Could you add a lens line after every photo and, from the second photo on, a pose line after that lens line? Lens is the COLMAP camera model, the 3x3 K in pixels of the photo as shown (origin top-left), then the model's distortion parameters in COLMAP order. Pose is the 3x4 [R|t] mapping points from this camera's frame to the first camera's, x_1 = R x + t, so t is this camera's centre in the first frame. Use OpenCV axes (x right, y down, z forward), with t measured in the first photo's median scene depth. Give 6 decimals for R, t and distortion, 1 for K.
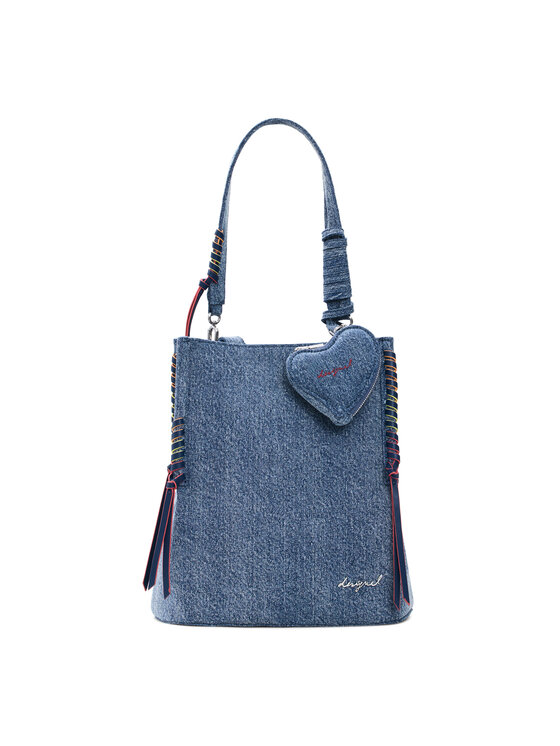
lens RADIAL K [[1275.4, 0, 280.0], [0, 1275.4, 373.0], [0, 0, 1]] dist [-0.031026, 0.001766]
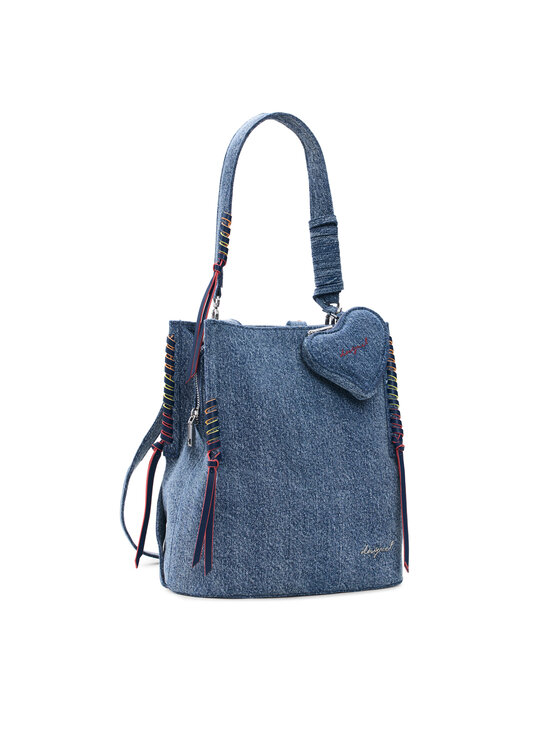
lens RADIAL K [[1275.4, 0, 280.0], [0, 1275.4, 373.0], [0, 0, 1]] dist [-0.031026, 0.001766]
pose [[0.963410, -0.018976, 0.267361, -0.301226], [0.017745, 0.999818, 0.007019, 0.008059], [-0.267445, -0.002017, 0.963571, -0.006703]]
